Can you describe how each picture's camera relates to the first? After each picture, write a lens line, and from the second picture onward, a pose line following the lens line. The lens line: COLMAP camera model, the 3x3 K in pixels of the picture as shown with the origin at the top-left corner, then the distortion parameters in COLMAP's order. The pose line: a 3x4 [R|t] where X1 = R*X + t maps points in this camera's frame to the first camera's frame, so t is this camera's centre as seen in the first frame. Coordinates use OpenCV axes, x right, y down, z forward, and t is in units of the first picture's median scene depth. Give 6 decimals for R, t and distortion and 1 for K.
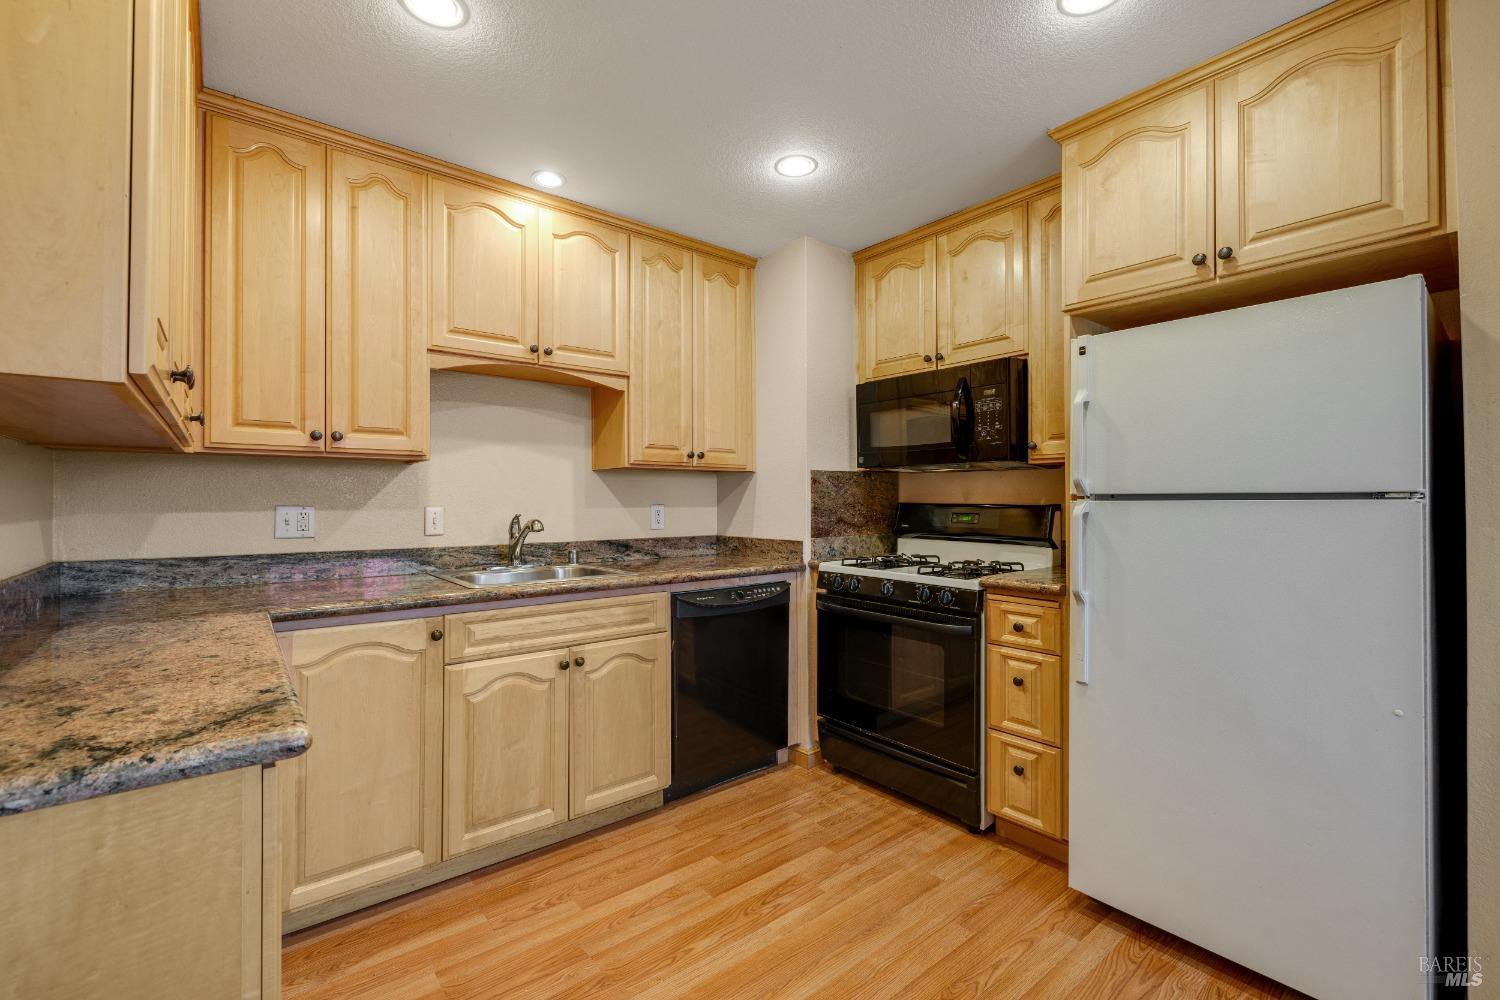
lens RADIAL K [[636.2, 0, 743.1], [0, 636.2, 496.2], [0, 0, 1]] dist [-0.001682, 0.000345]
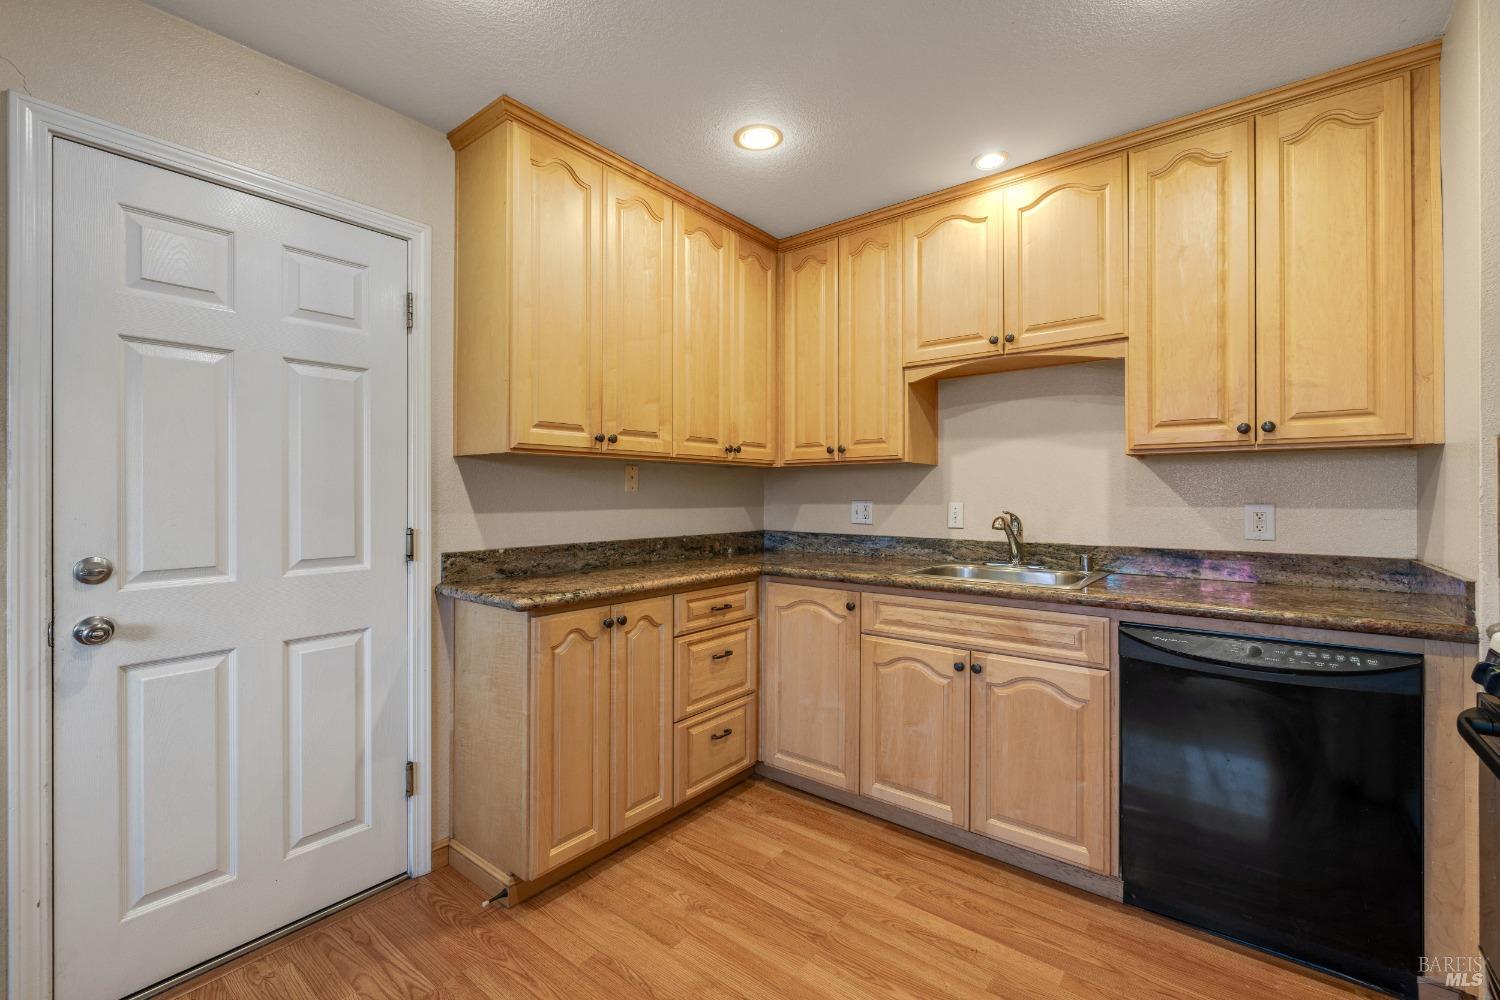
lens RADIAL K [[636.2, 0, 744.3], [0, 636.2, 495.9], [0, 0, 1]] dist [-0.001682, 0.000345]
pose [[0.217407, 0.000301, -0.976081, 0.582666], [0.004815, 0.999987, 0.001381, 0.001987], [0.976069, -0.005000, 0.217403, 0.459076]]
